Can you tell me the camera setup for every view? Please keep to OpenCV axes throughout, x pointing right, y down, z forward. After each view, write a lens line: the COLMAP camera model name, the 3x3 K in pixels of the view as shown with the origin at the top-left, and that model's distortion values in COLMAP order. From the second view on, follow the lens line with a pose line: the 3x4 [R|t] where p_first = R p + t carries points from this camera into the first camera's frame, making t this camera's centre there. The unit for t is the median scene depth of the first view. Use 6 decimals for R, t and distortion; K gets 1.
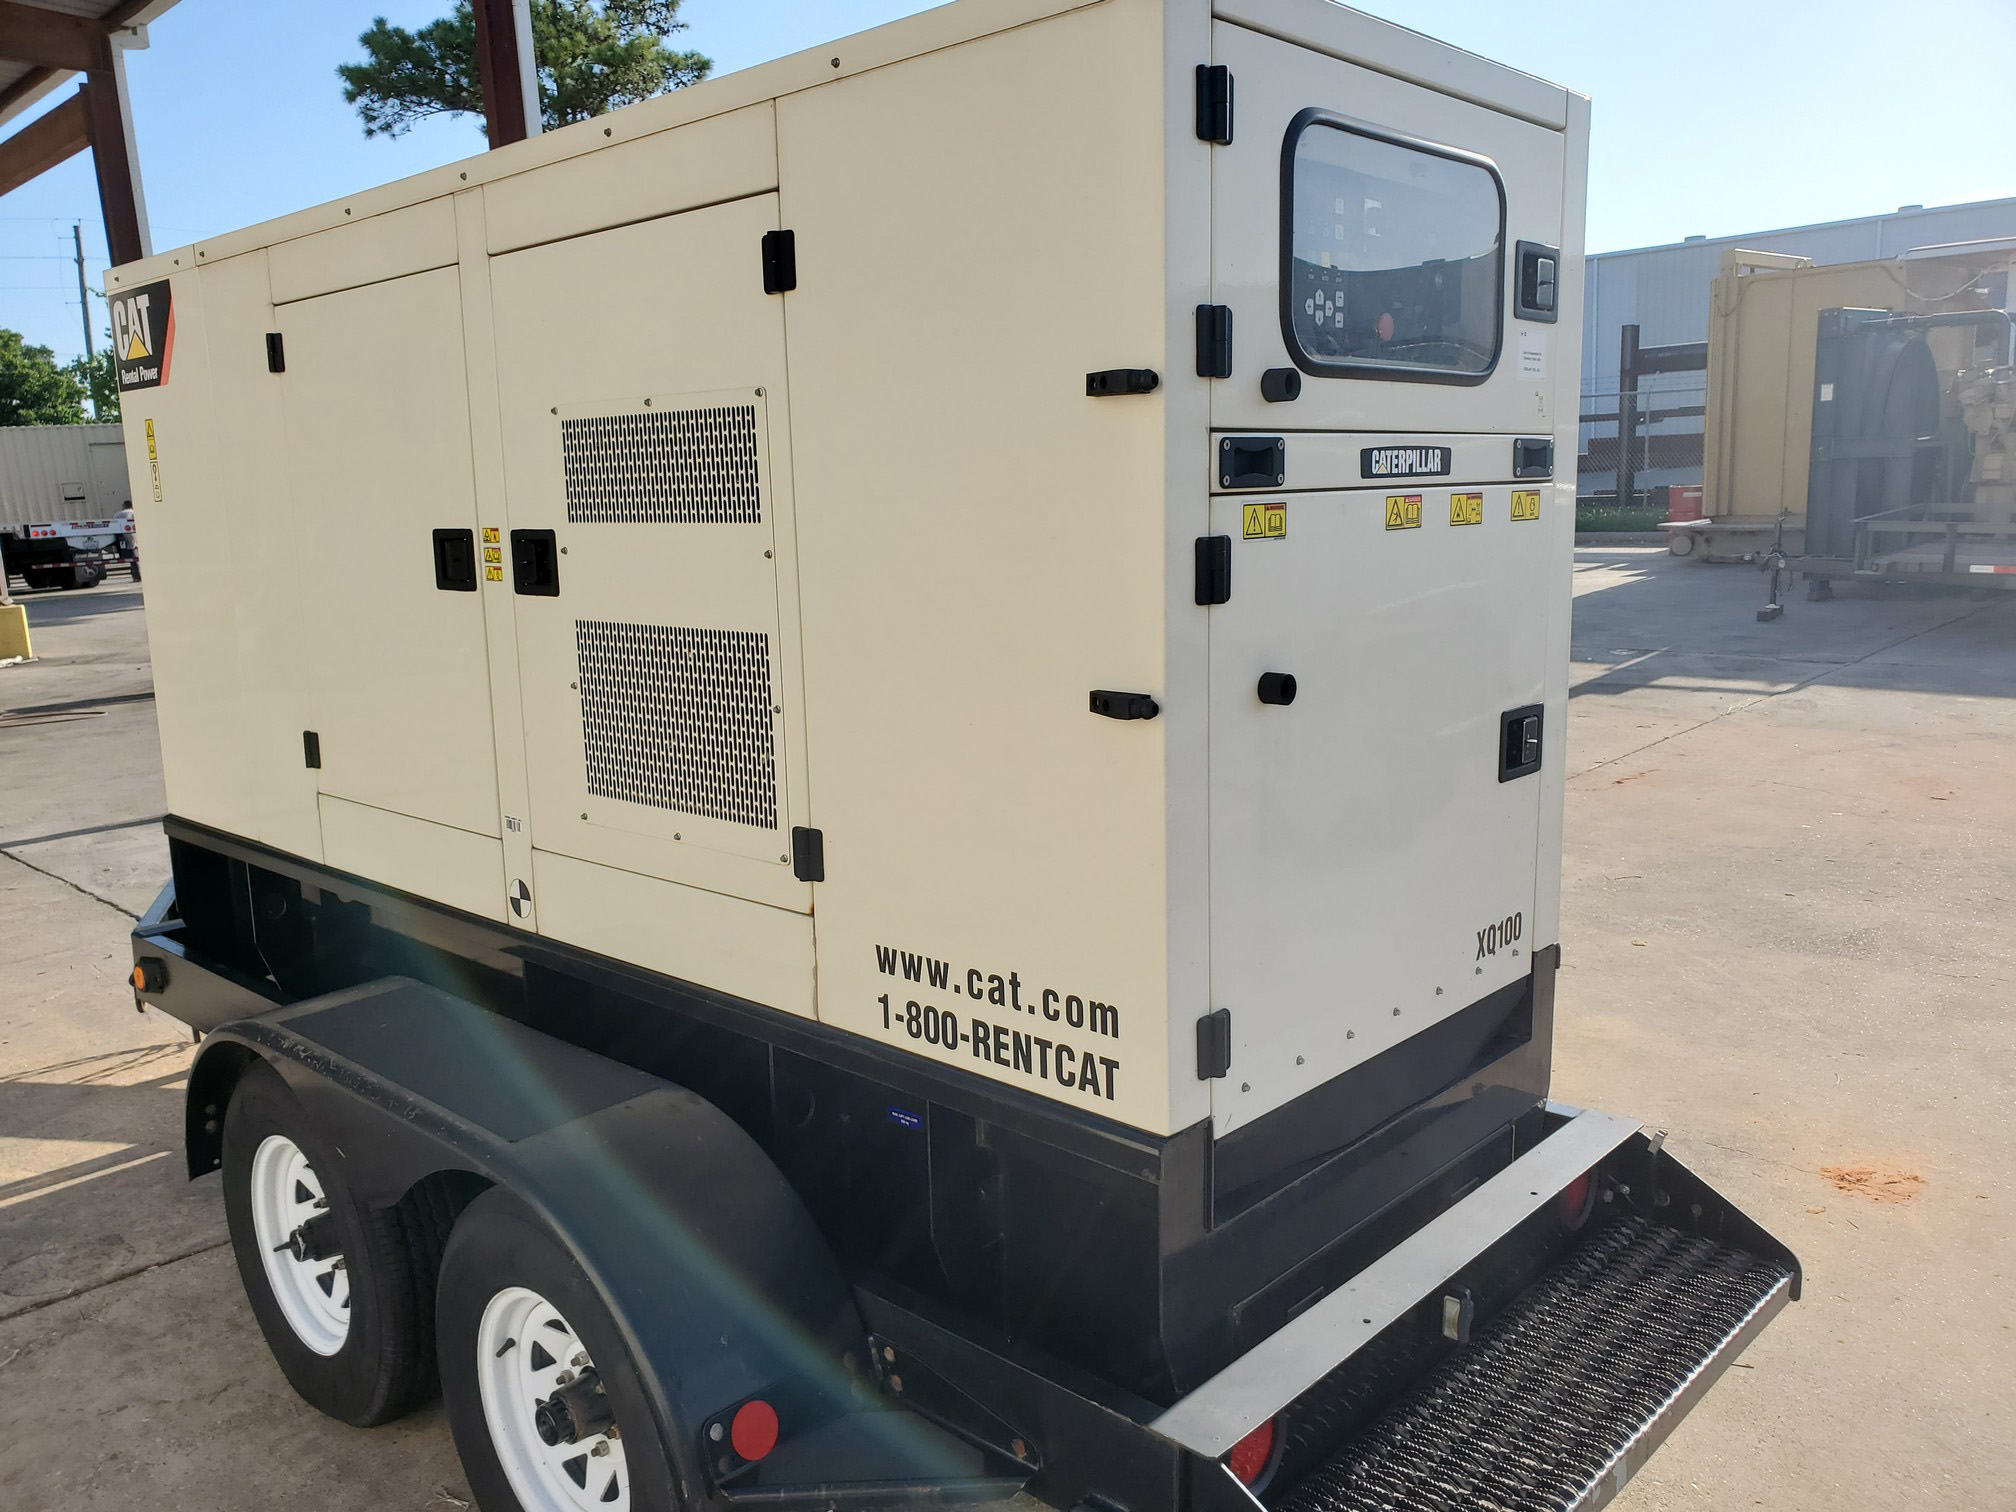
lens RADIAL K [[1545.1, 0, 1058.3], [0, 1545.1, 746.1], [0, 0, 1]] dist [0.138047, -0.204540]
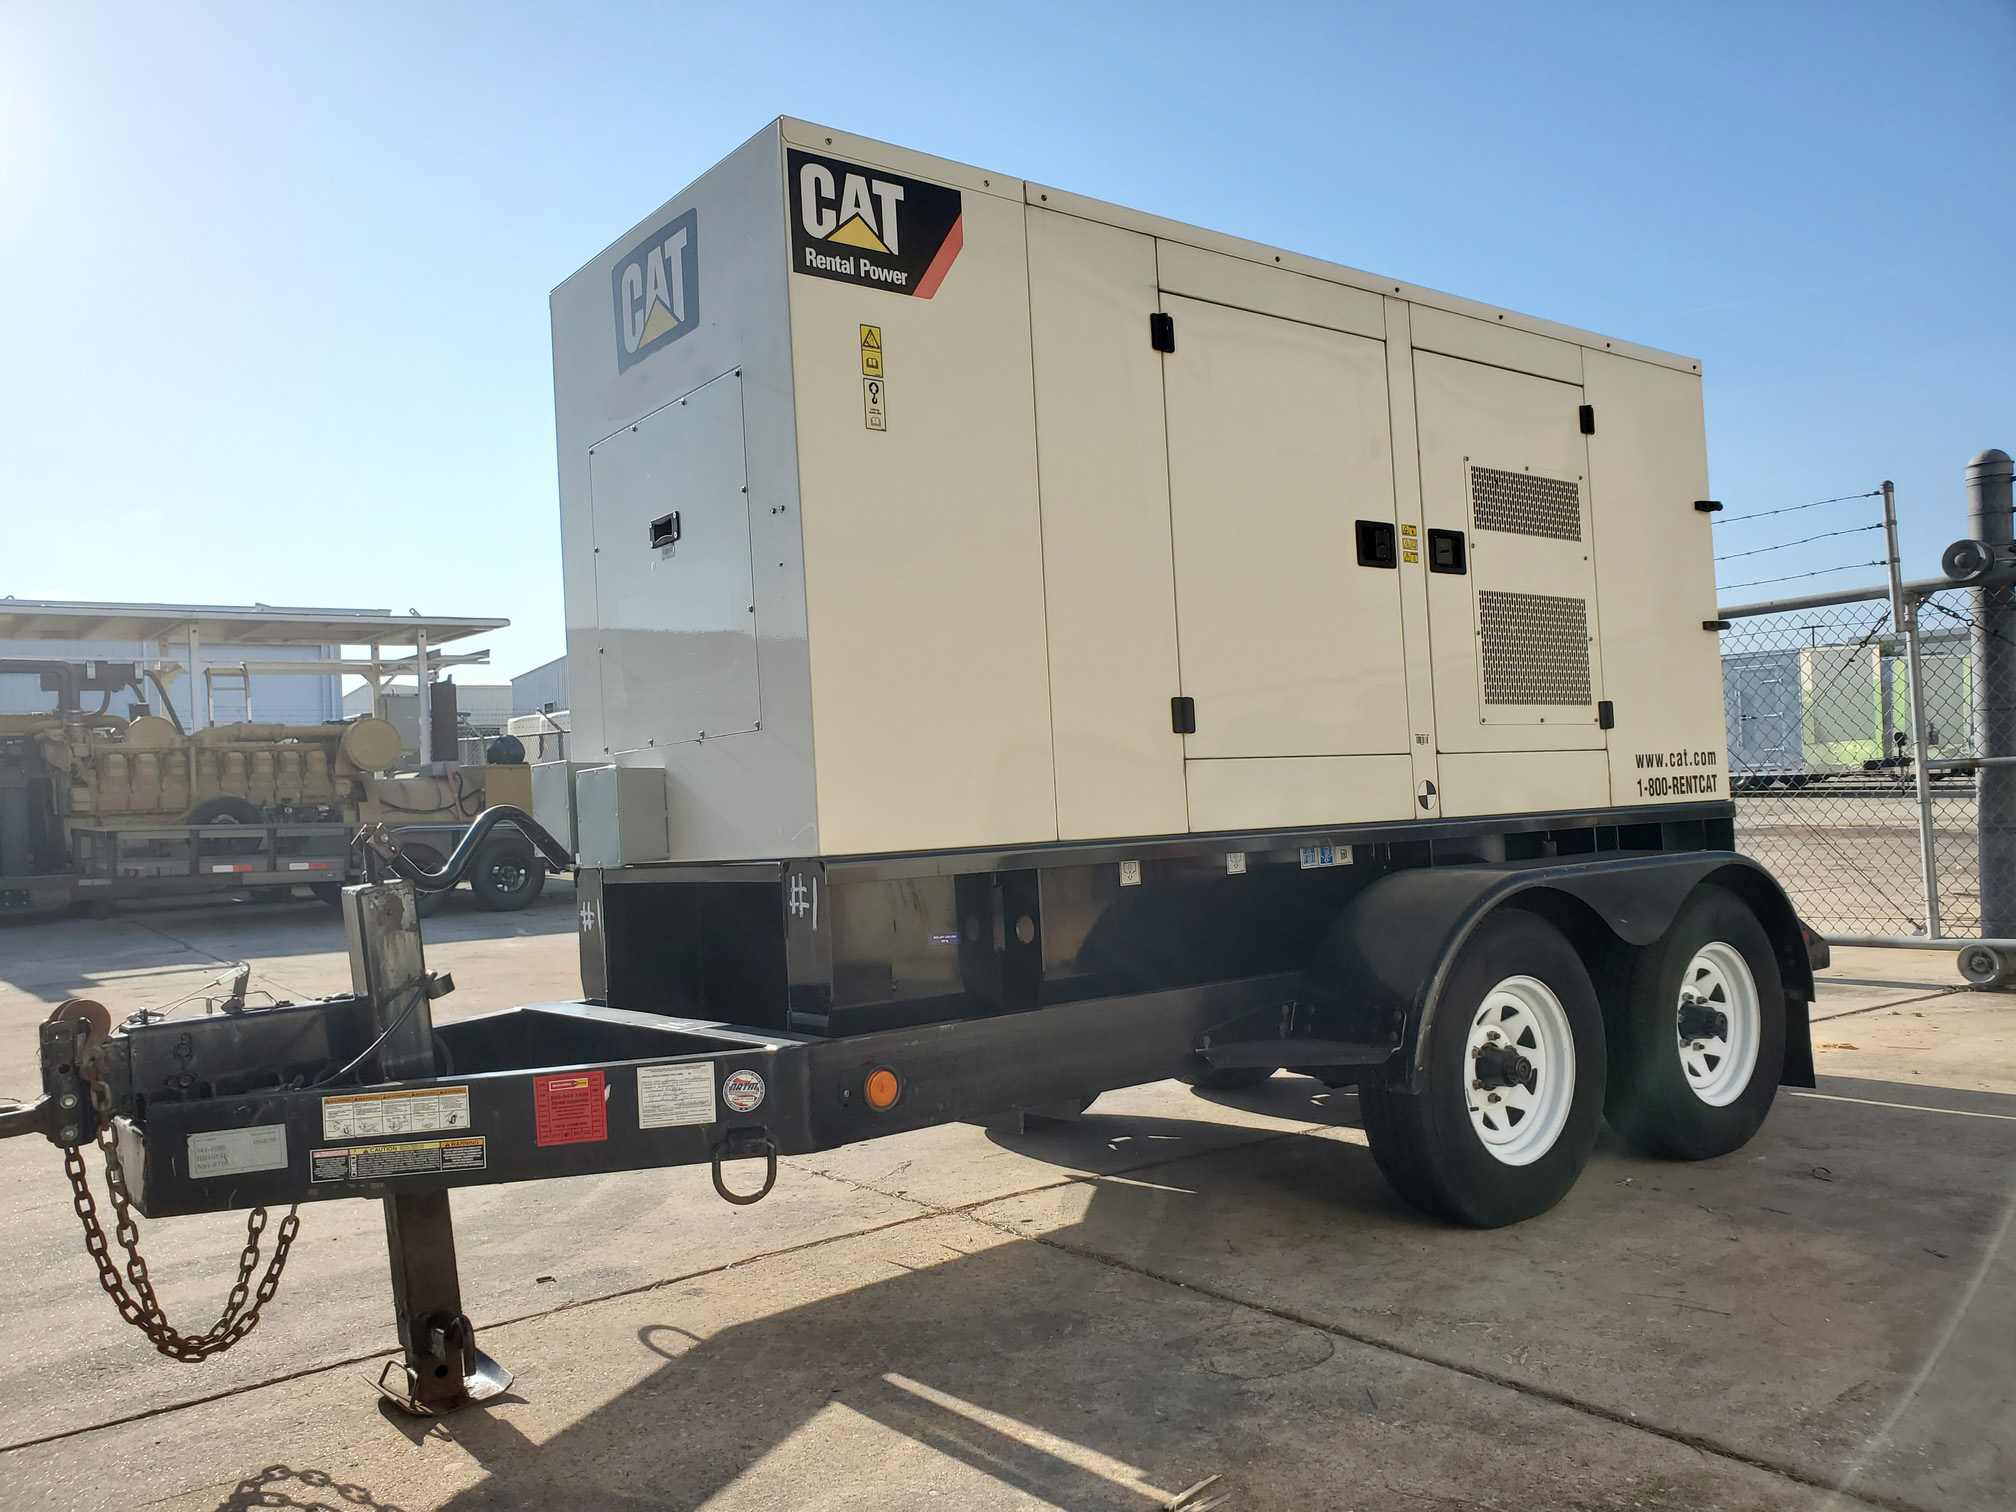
lens RADIAL K [[1582.4, 0, 1015.2], [0, 1582.4, 766.2], [0, 0, 1]] dist [0.067344, -0.099487]
pose [[0.156512, 0.051027, 0.986357, -1.949375], [0.210150, 0.974077, -0.083737, 0.125991], [-0.965060, 0.220389, 0.141732, 1.273616]]
